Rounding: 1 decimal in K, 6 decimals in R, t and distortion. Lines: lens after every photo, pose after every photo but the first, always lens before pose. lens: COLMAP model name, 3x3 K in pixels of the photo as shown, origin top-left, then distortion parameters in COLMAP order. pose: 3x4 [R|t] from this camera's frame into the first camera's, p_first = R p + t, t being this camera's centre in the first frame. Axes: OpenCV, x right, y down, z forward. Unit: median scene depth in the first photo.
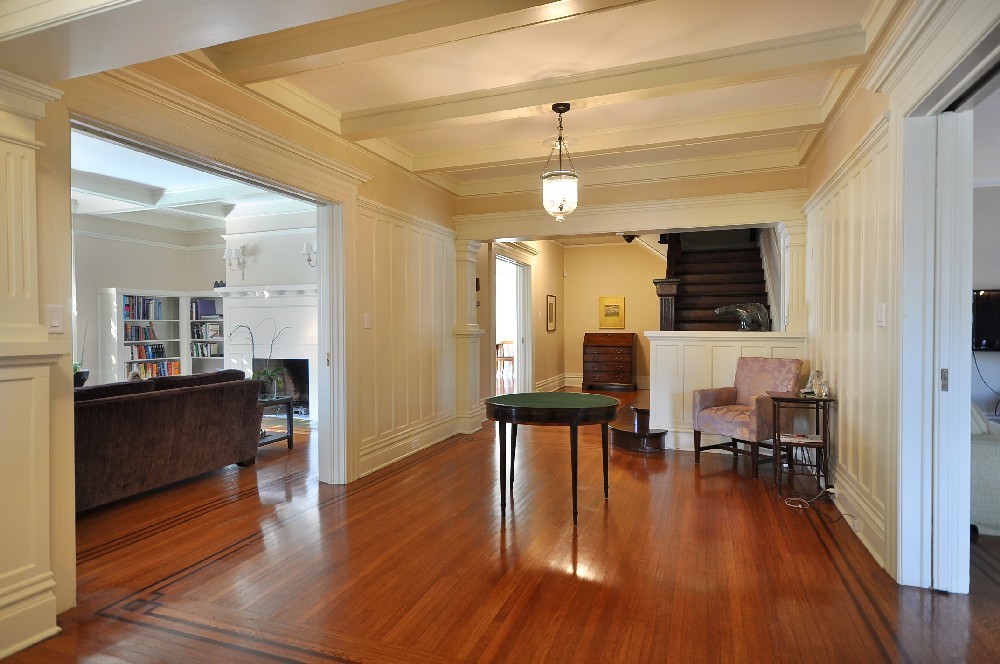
lens RADIAL K [[542.7, 0, 501.6], [0, 542.7, 332.4], [0, 0, 1]] dist [0.000606, -0.000036]
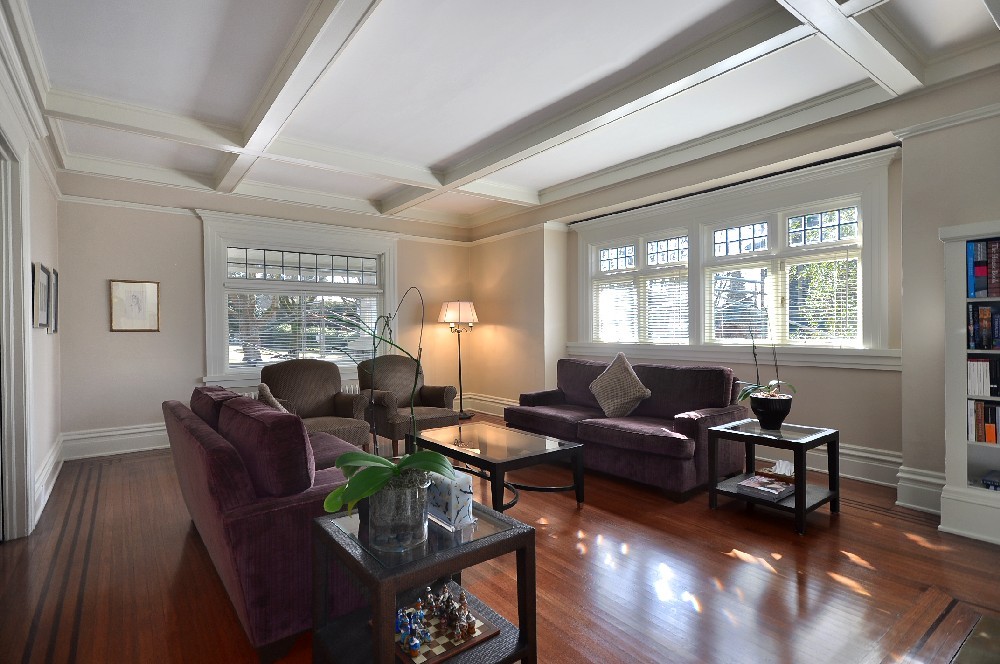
lens RADIAL K [[507.1, 0, 498.3], [0, 507.1, 331.2], [0, 0, 1]] dist [0.000082, -0.000548]
pose [[-0.549355, 0.008259, -0.835548, -0.153590], [0.001165, 0.999958, 0.009118, -0.001103], [0.835588, 0.004035, -0.549342, 0.869490]]
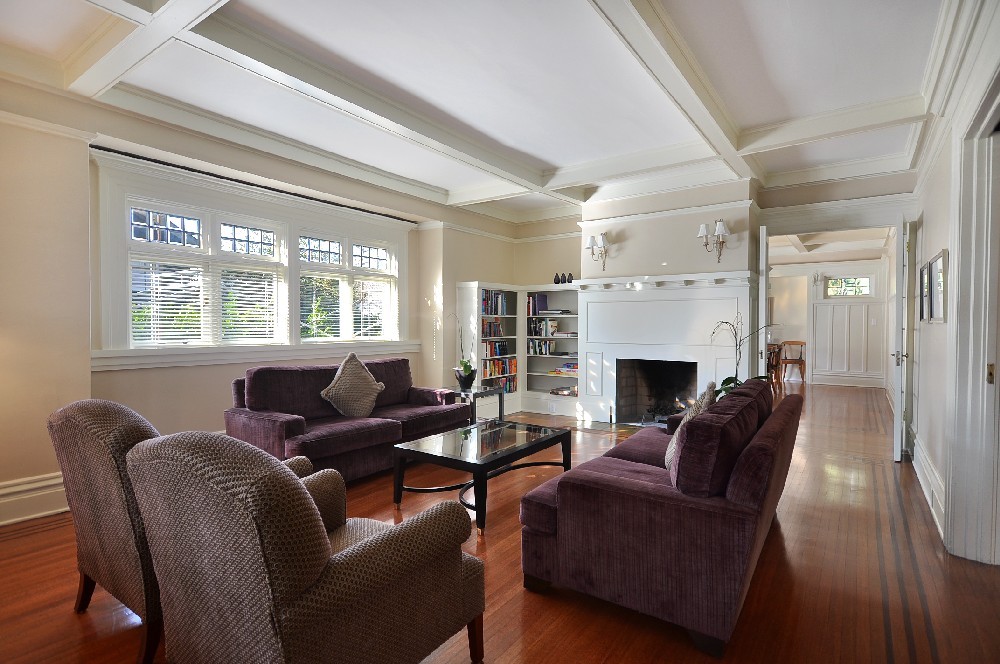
lens RADIAL K [[507.1, 0, 495.9], [0, 507.1, 332.9], [0, 0, 1]] dist [0.000082, -0.000548]
pose [[0.962399, 0.012206, -0.271366, -0.410134], [-0.010486, 0.999915, 0.007787, 0.000947], [0.271438, -0.004649, 0.962445, 0.142930]]
